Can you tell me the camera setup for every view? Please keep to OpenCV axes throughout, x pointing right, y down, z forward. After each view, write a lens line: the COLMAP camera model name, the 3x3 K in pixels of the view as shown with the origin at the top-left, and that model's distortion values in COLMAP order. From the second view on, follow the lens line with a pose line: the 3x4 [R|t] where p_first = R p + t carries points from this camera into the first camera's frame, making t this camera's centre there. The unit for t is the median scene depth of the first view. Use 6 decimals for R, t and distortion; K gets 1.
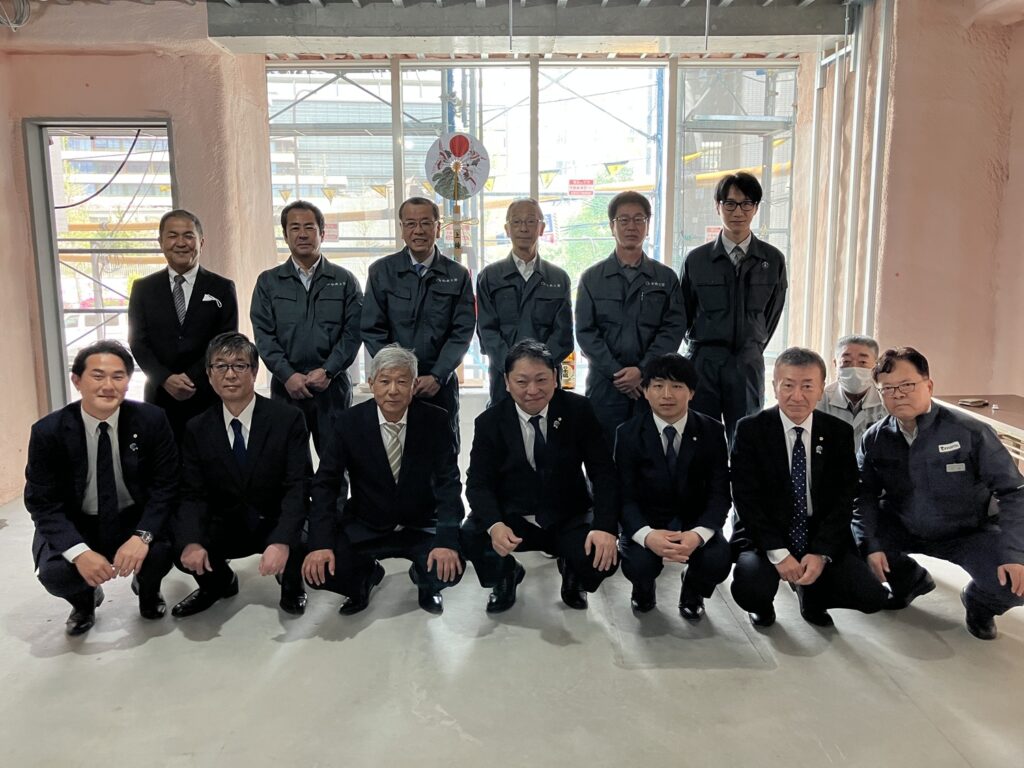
lens RADIAL K [[843.6, 0, 514.2], [0, 843.6, 381.2], [0, 0, 1]] dist [0.013791, 0.007528]
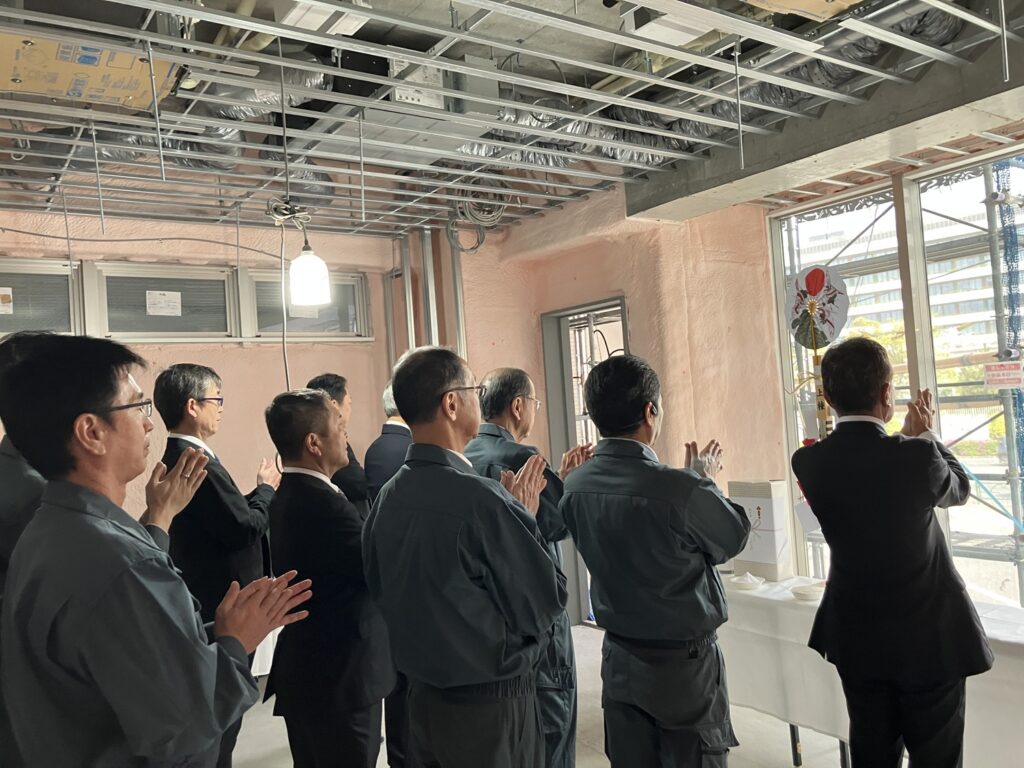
lens RADIAL K [[843.6, 0, 513.1], [0, 843.6, 387.6], [0, 0, 1]] dist [0.013791, 0.007528]
pose [[0.594455, -0.062804, -0.801673, 0.392144], [-0.059953, 0.990709, -0.122070, -0.066799], [0.801891, 0.120627, 0.585166, 0.321115]]
